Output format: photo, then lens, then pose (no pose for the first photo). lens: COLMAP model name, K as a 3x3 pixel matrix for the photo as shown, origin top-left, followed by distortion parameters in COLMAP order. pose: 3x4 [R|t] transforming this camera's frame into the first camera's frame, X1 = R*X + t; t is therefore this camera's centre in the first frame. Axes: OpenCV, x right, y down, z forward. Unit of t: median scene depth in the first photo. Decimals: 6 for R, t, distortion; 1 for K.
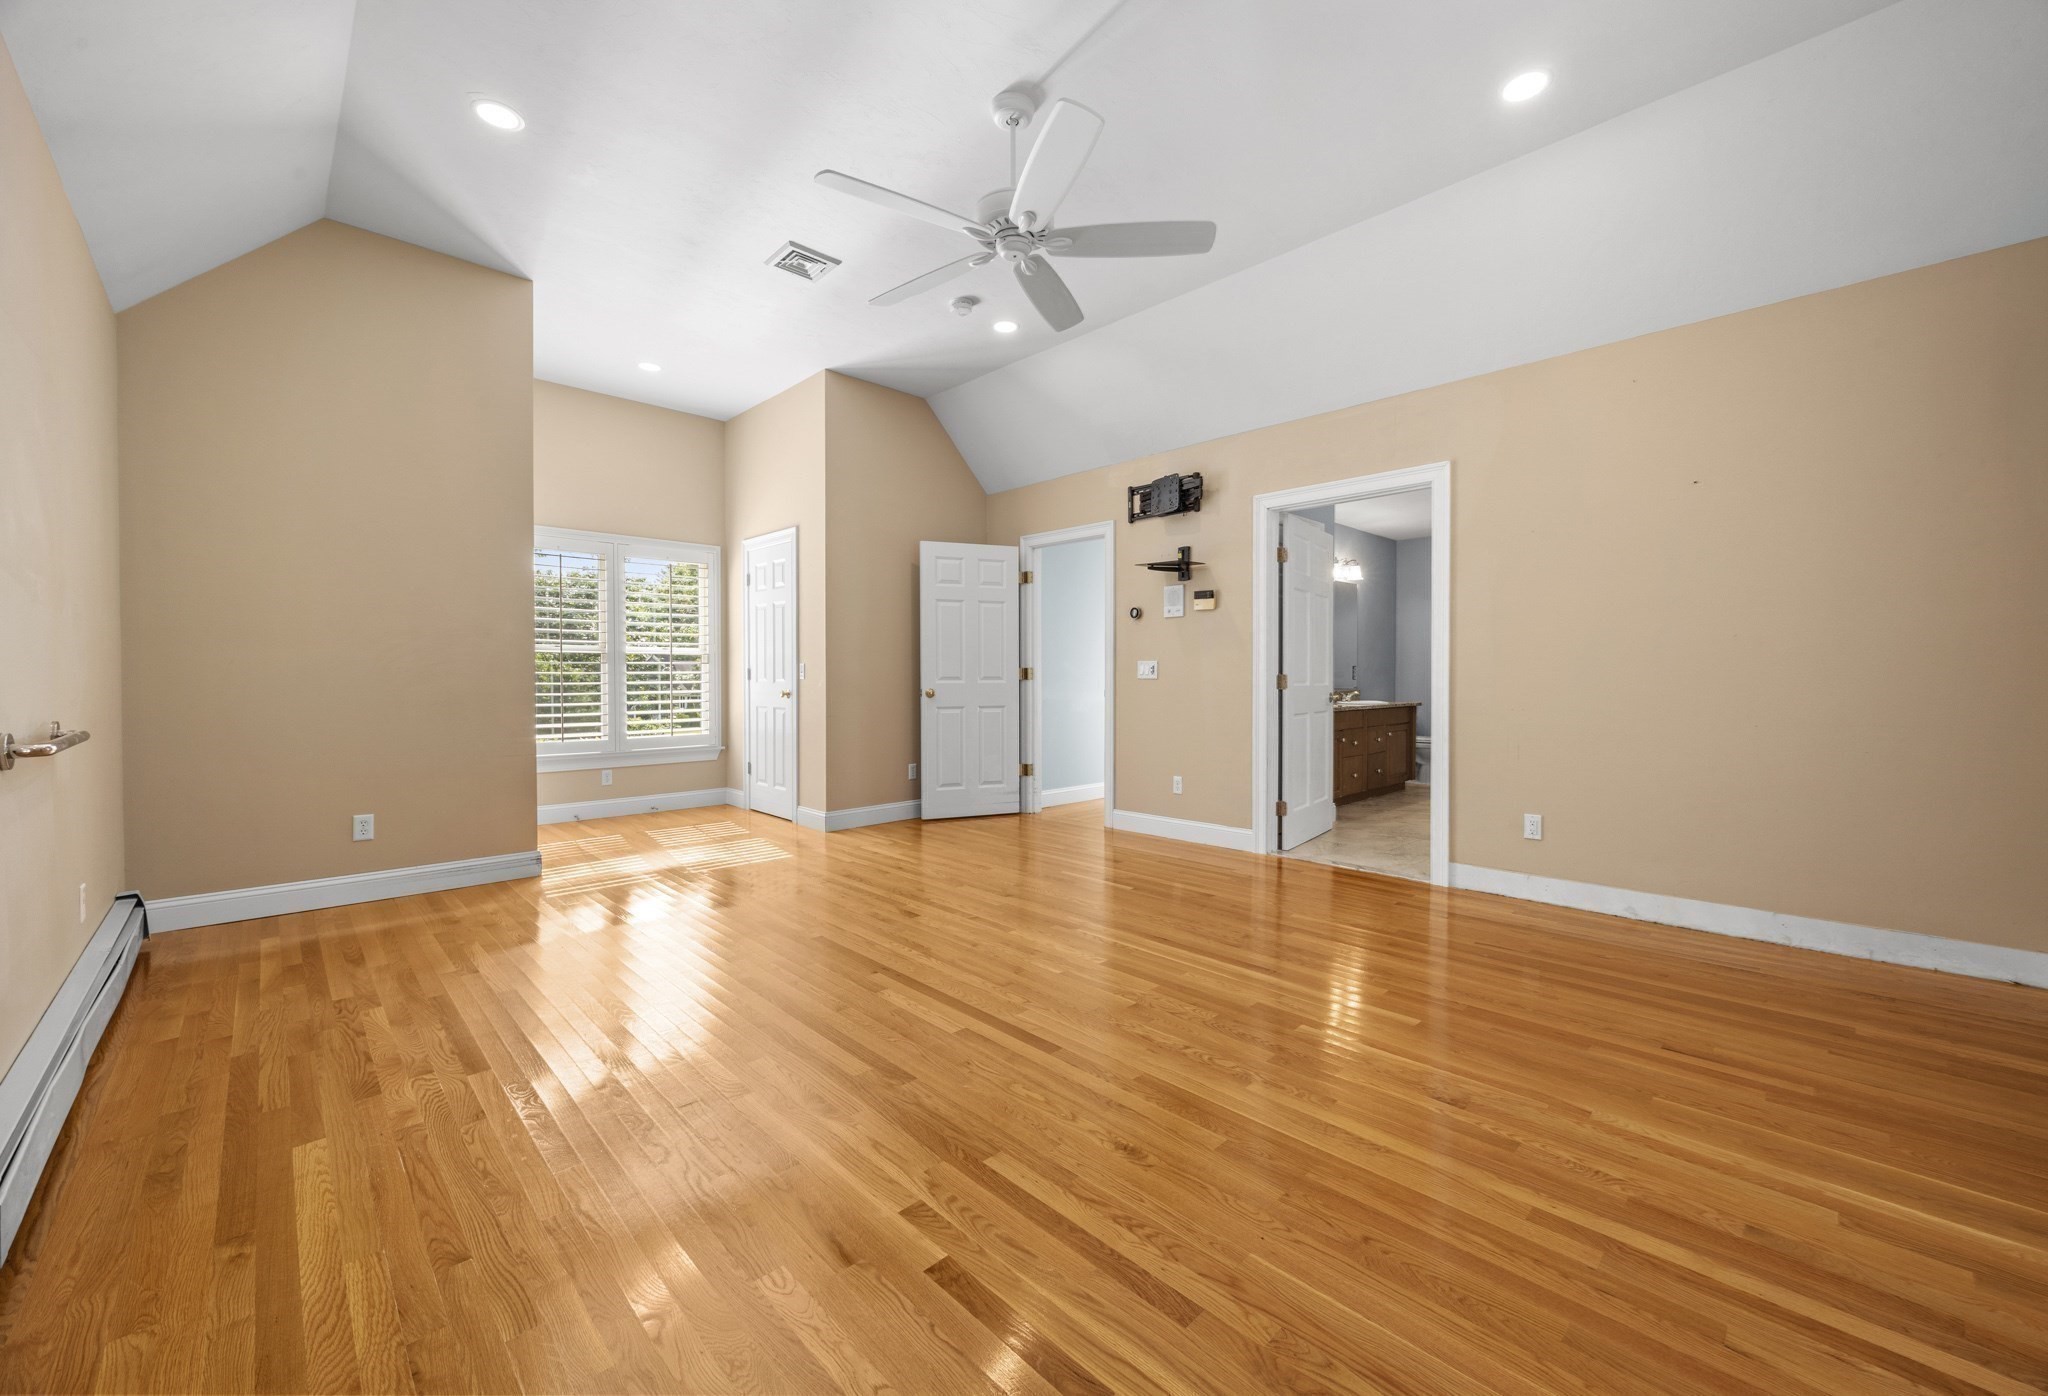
lens RADIAL K [[795.8, 0, 1030.2], [0, 795.8, 692.0], [0, 0, 1]] dist [0.013797, 0.000690]
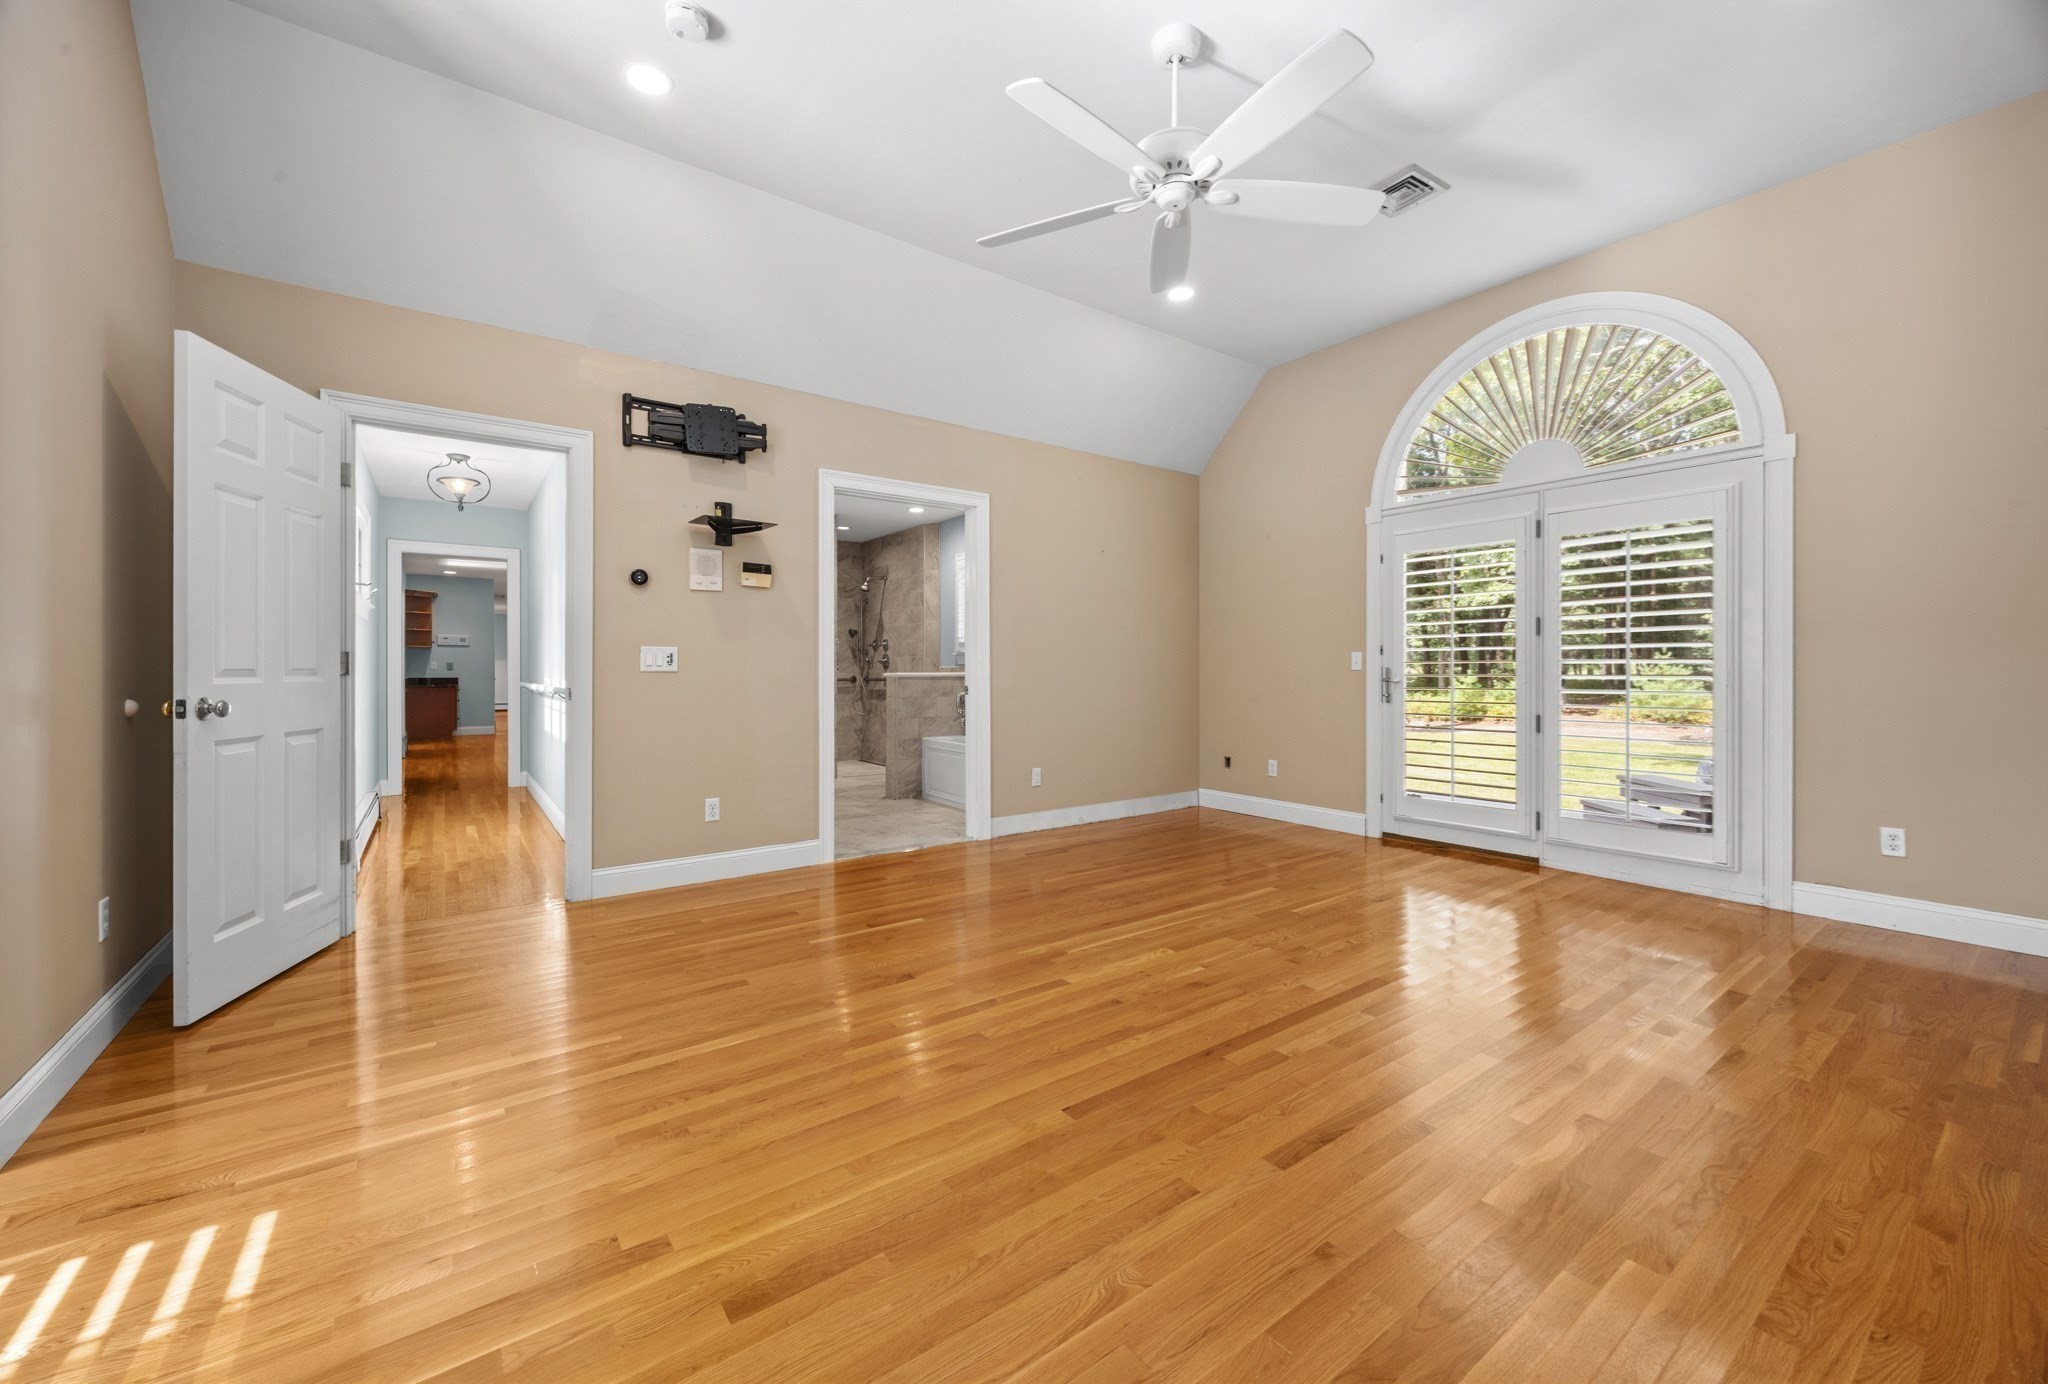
lens RADIAL K [[796.1, 0, 1021.0], [0, 796.1, 677.4], [0, 0, 1]] dist [-0.002241, 0.000286]
pose [[0.150700, -0.007668, 0.988550, -0.544709], [0.023656, 0.999712, 0.004148, -0.007119], [-0.988296, 0.022760, 0.150838, 0.607338]]
